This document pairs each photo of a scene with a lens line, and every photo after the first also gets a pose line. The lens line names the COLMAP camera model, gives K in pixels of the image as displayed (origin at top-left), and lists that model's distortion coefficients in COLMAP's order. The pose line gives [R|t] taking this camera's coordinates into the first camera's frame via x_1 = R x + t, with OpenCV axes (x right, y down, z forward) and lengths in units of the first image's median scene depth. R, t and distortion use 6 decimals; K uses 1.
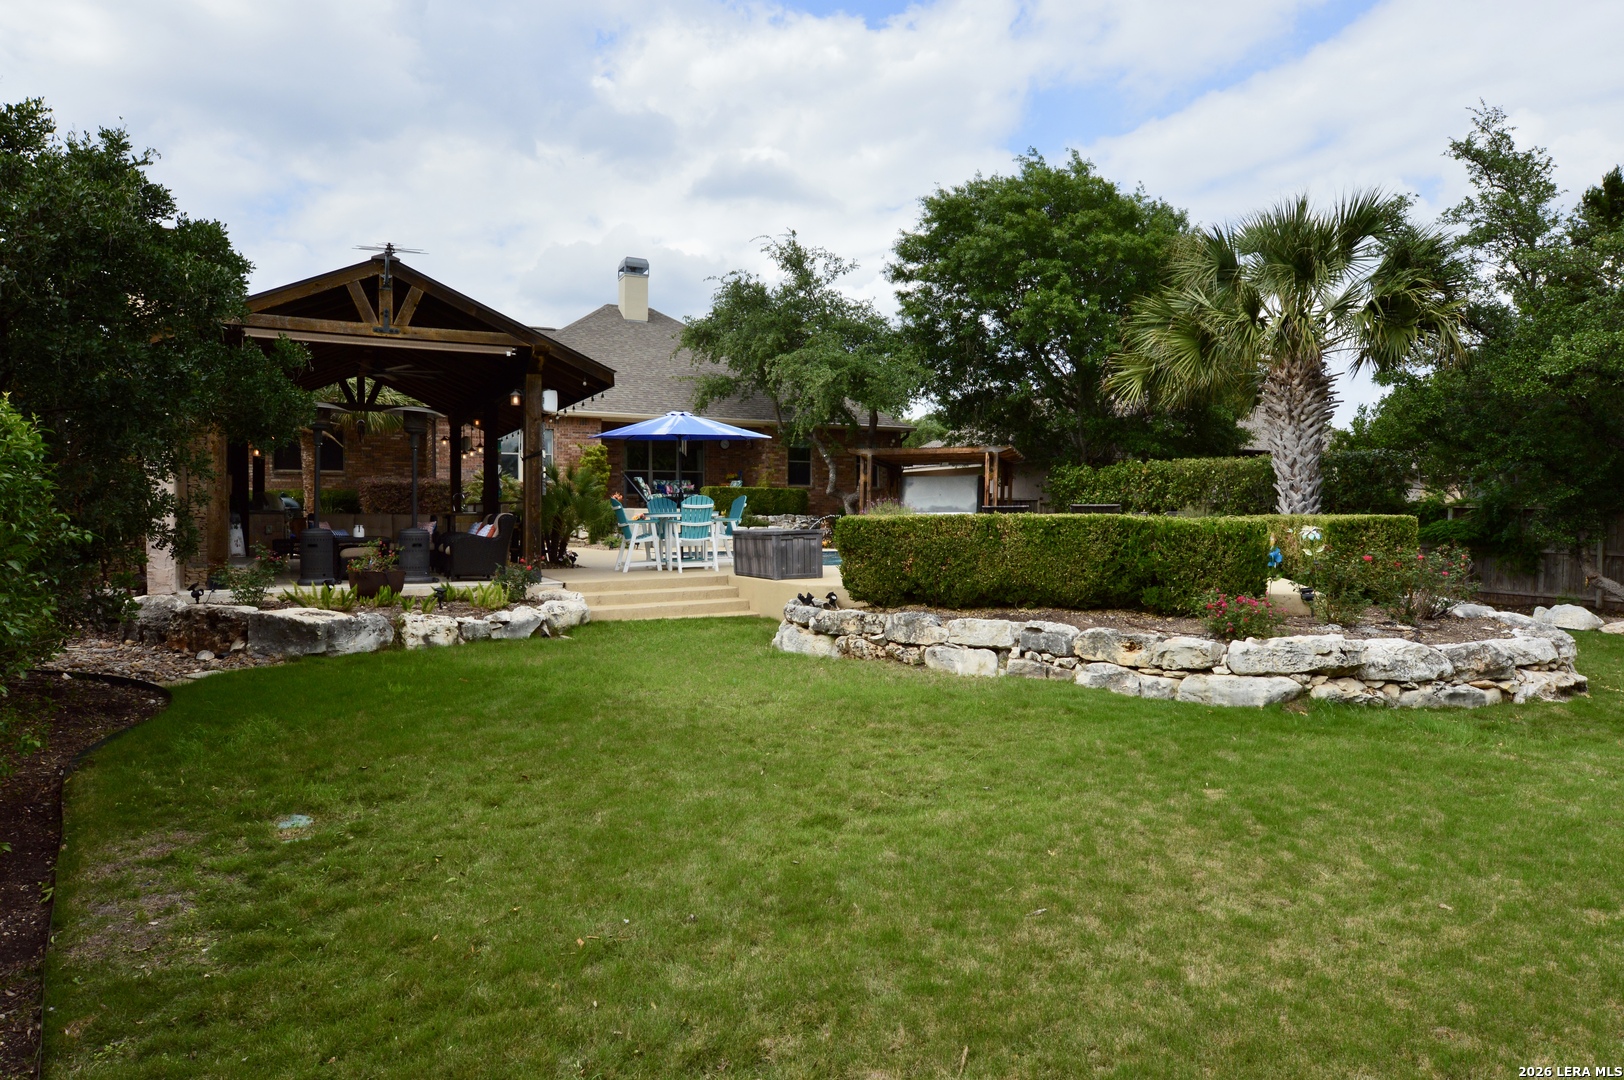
lens RADIAL K [[998.2, 0, 807.2], [0, 998.2, 532.6], [0, 0, 1]] dist [-0.011174, -0.006749]
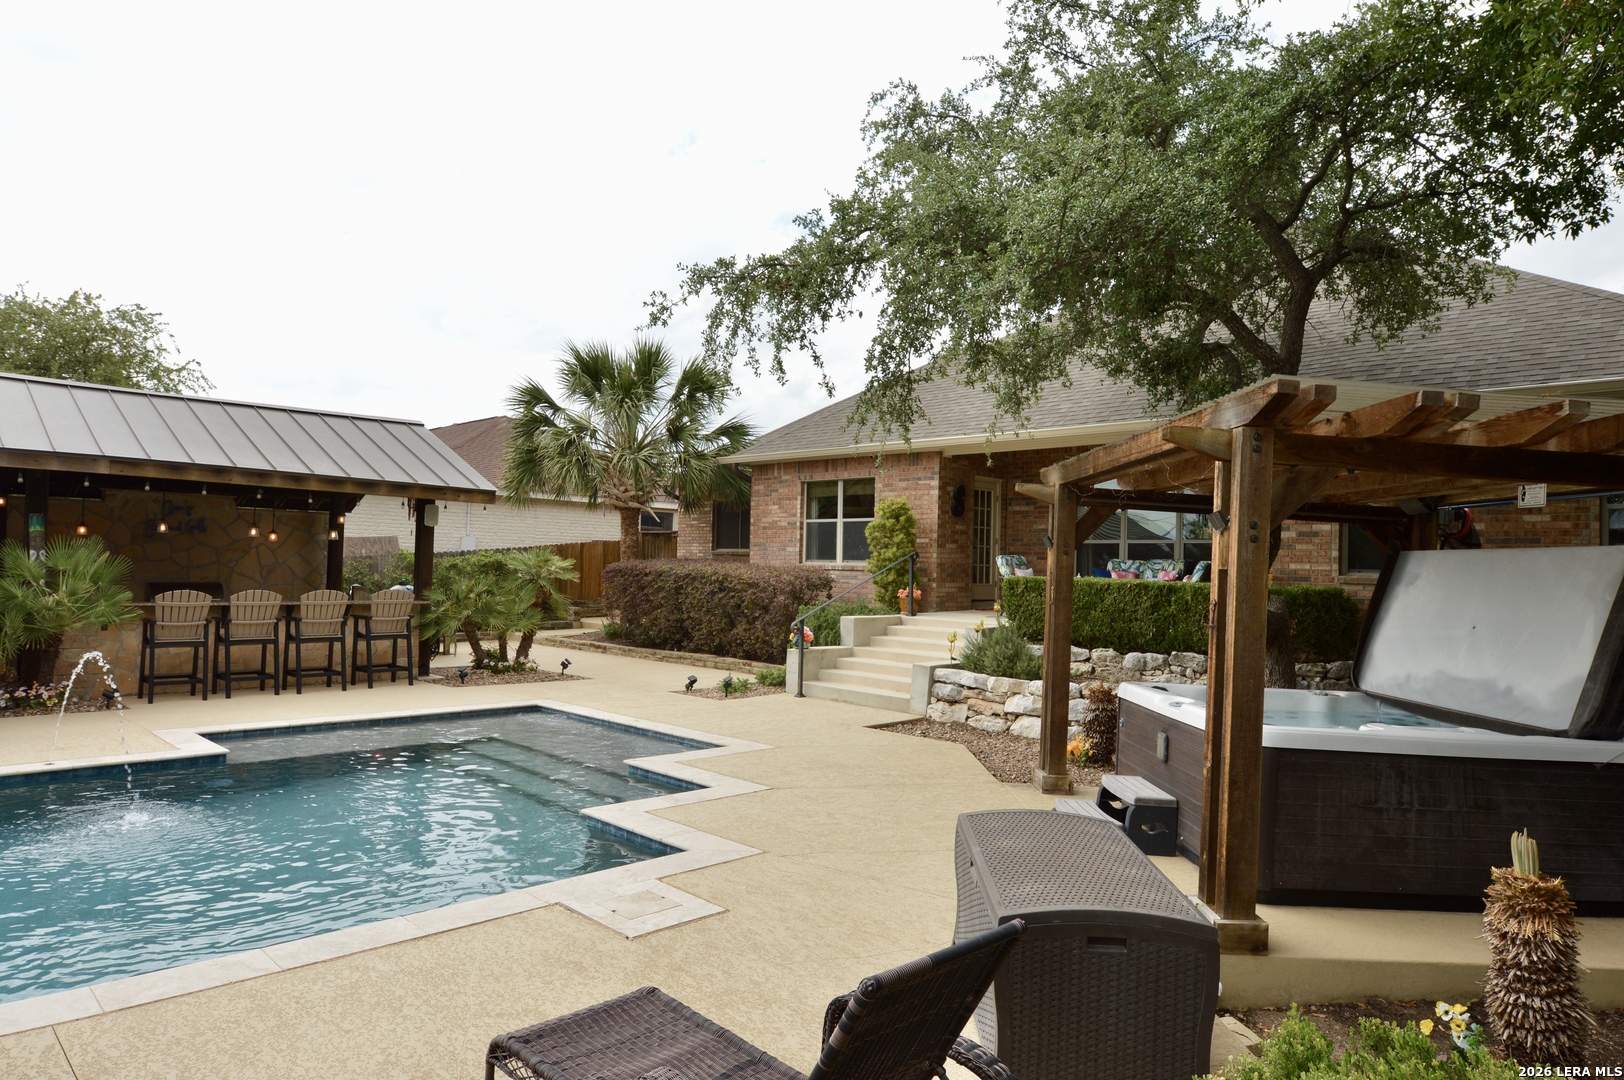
lens RADIAL K [[998.2, 0, 801.0], [0, 998.2, 539.3], [0, 0, 1]] dist [-0.011174, -0.006749]
pose [[0.319141, -0.018785, -0.947521, 0.636062], [-0.040684, 0.998610, -0.033501, -0.092744], [0.946834, 0.049241, 0.317933, 1.612736]]
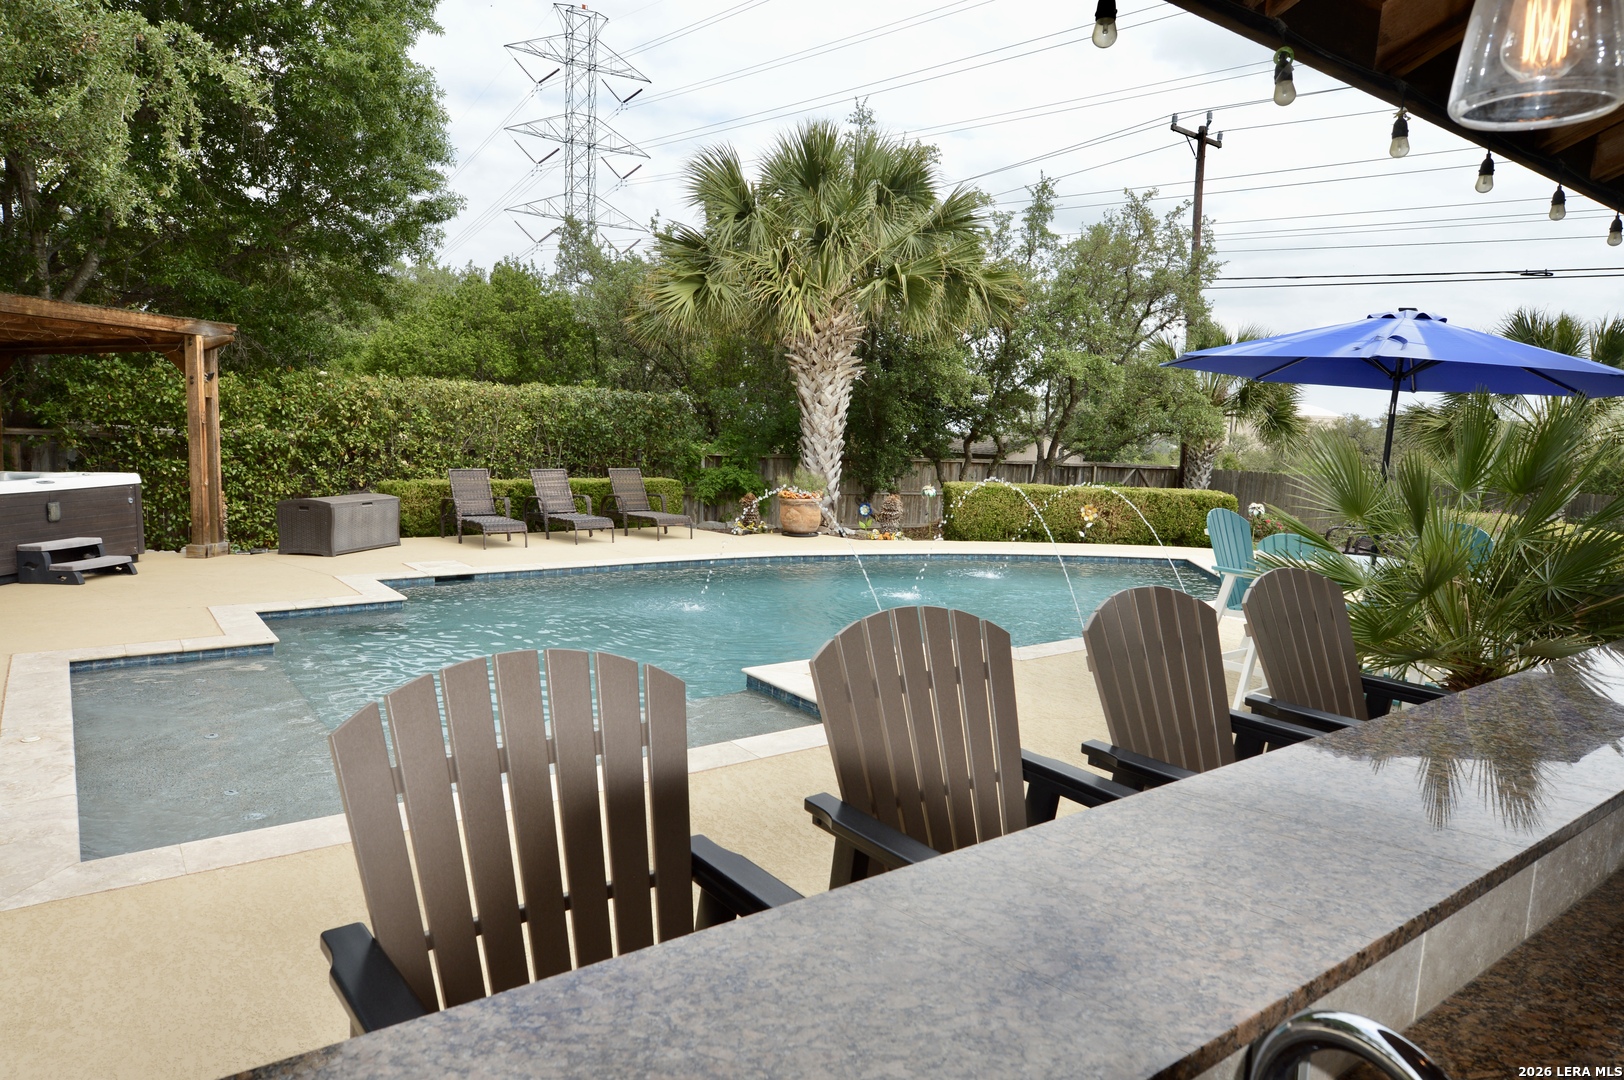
lens RADIAL K [[998.2, 0, 801.2], [0, 998.2, 543.6], [0, 0, 1]] dist [-0.011174, -0.006749]
pose [[-0.175842, -0.122601, 0.976754, -0.562226], [-0.015618, 0.992437, 0.121758, -0.087442], [-0.984294, 0.006155, -0.176427, 1.533160]]
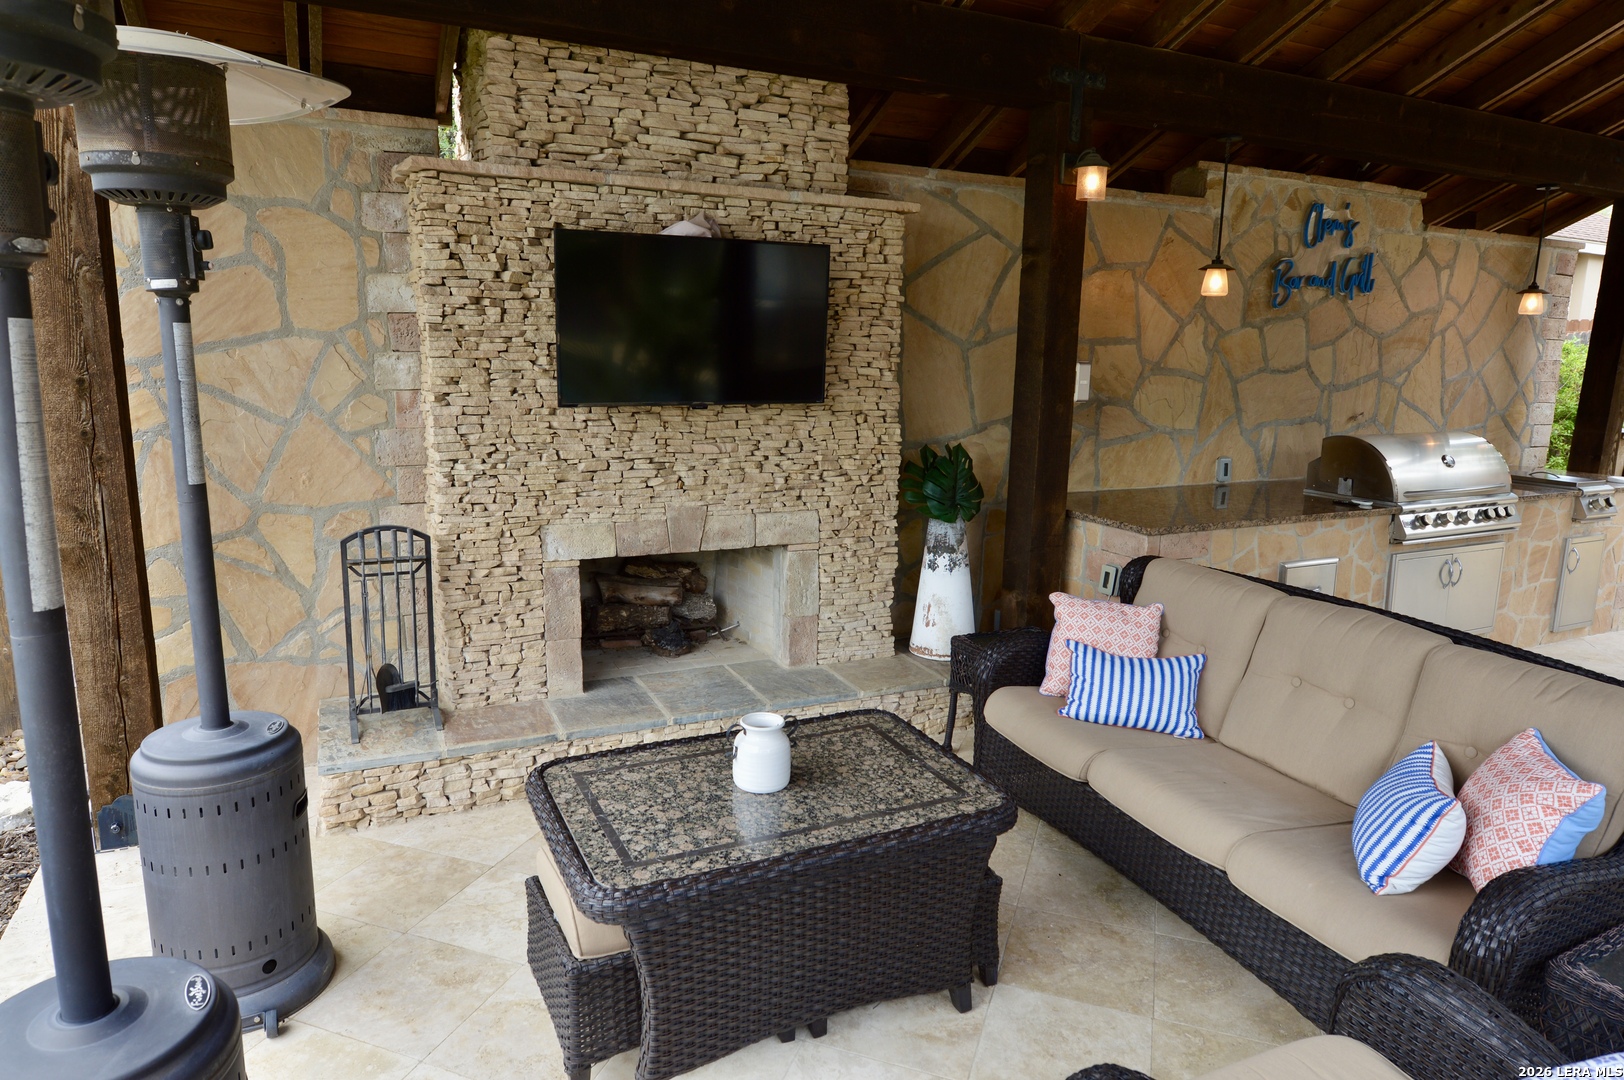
lens RADIAL K [[998.2, 0, 805.3], [0, 998.2, 541.1], [0, 0, 1]] dist [-0.011174, -0.006749]
pose [[-0.012518, 0.186232, -0.982426, -0.293515], [-0.034767, 0.981828, 0.186562, -0.076484], [0.999317, 0.036491, -0.005816, 1.051124]]
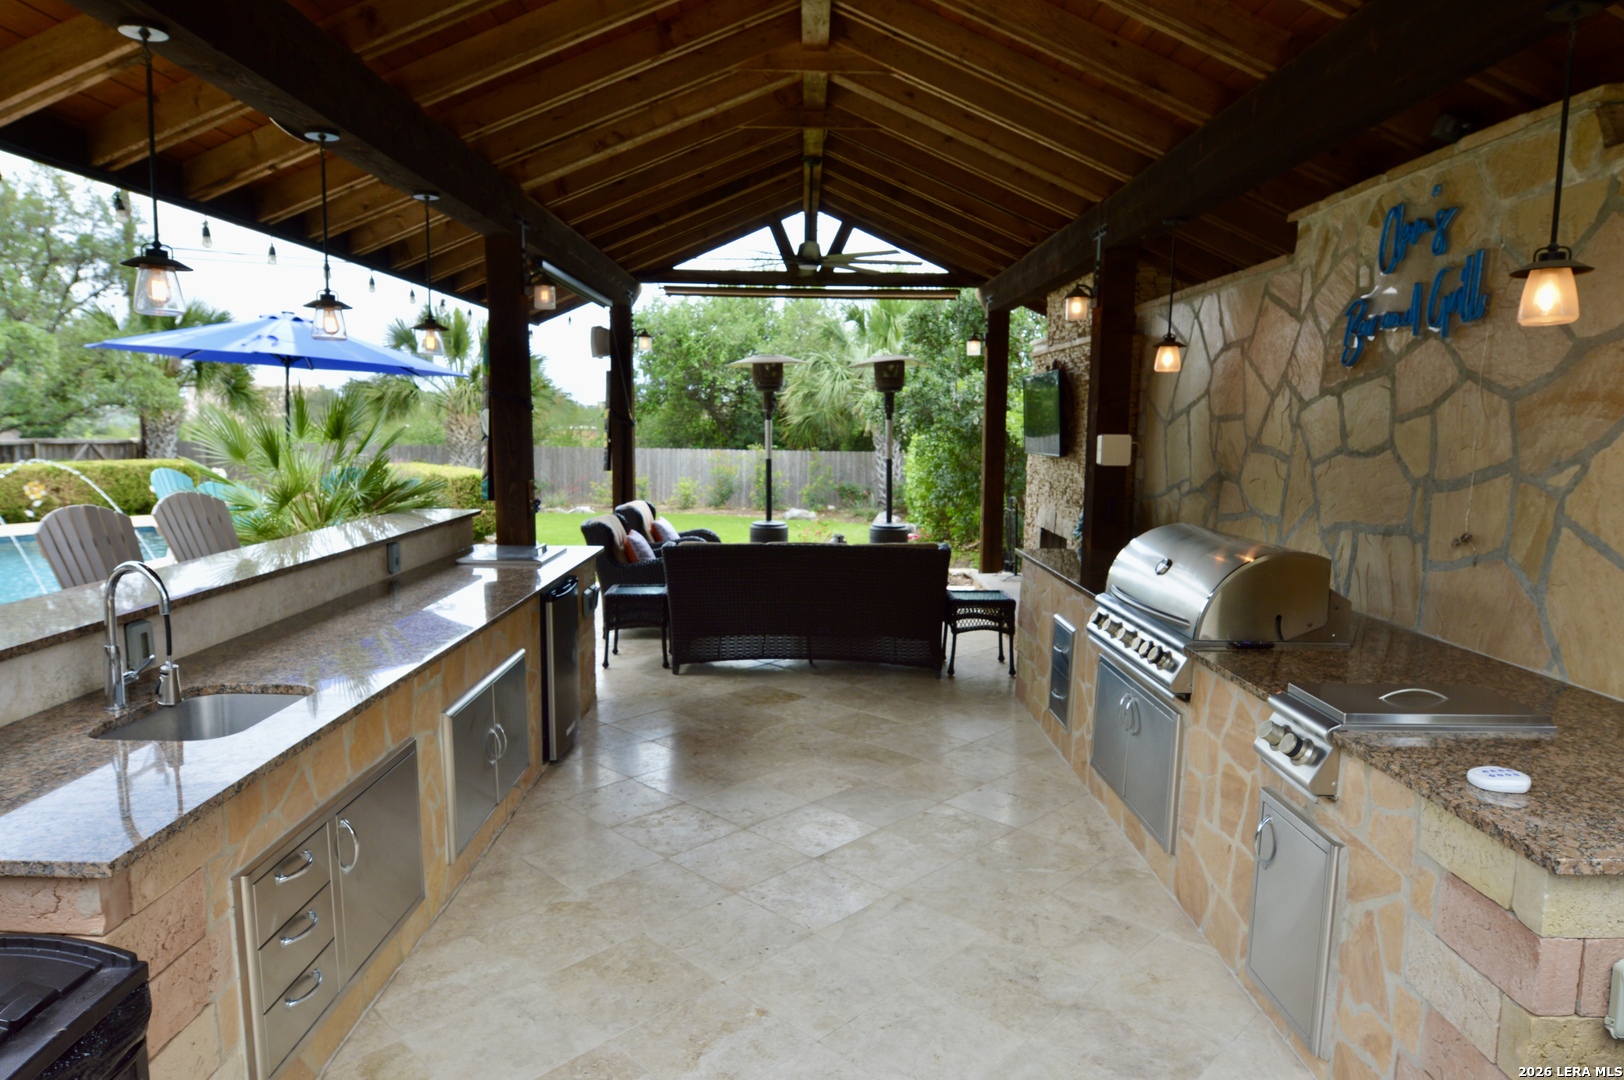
lens RADIAL K [[998.2, 0, 809.9], [0, 998.2, 540.9], [0, 0, 1]] dist [-0.011174, -0.006749]
pose [[-0.902175, -0.066529, 0.426210, -0.725216], [-0.007866, 0.990408, 0.137947, -0.089882], [-0.431299, 0.121099, -0.894045, 1.612576]]
